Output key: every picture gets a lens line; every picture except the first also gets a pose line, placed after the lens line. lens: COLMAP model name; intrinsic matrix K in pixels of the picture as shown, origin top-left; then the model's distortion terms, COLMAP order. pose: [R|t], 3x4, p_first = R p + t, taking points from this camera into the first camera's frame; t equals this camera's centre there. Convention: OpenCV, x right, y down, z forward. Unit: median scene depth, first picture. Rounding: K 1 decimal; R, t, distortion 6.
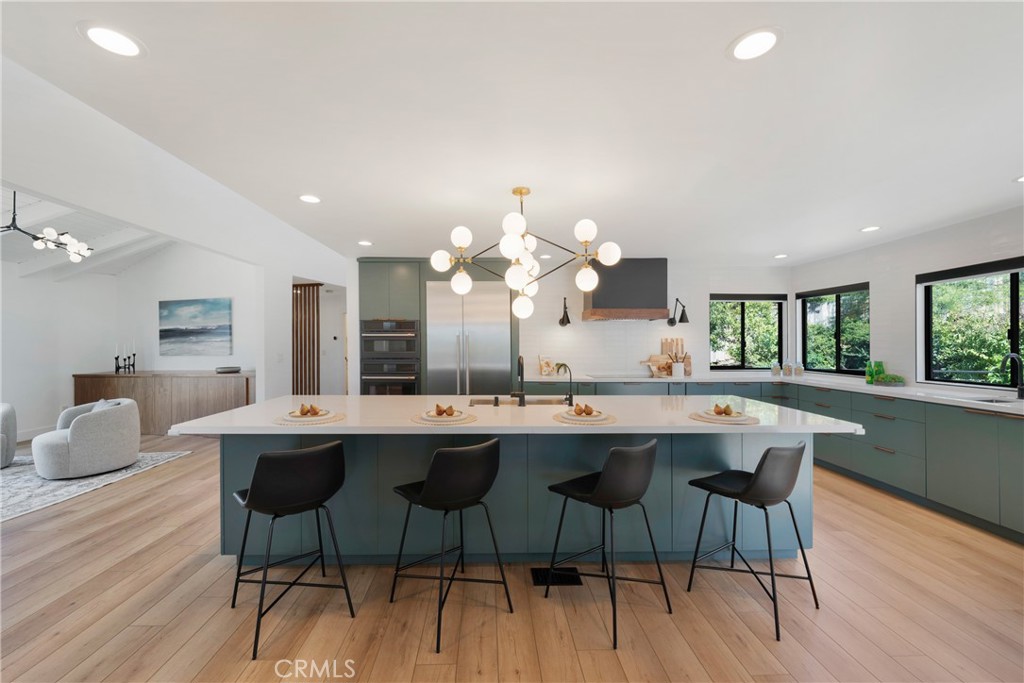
lens RADIAL K [[413.1, 0, 512.0], [0, 413.1, 341.5], [0, 0, 1]] dist [-0.031423, -0.000107]
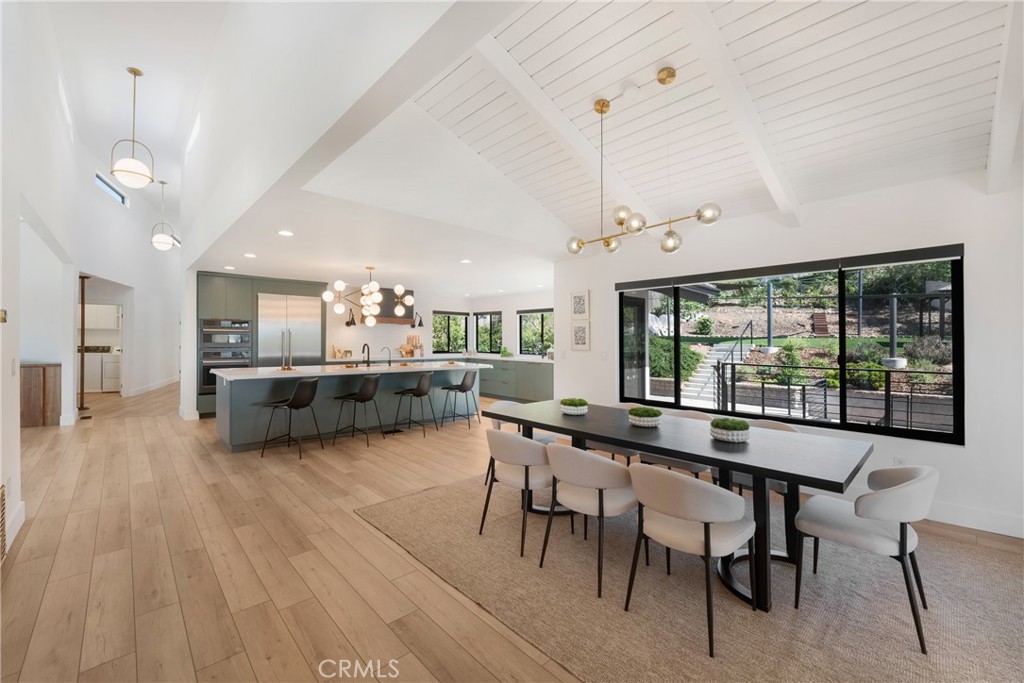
lens RADIAL K [[413.1, 0, 512.0], [0, 413.1, 341.5], [0, 0, 1]] dist [-0.031423, -0.000107]
pose [[0.759905, 0.001547, 0.650032, -0.448846], [-0.009743, 0.999912, 0.009011, -0.000939], [-0.649961, -0.013181, 0.759854, -0.627440]]
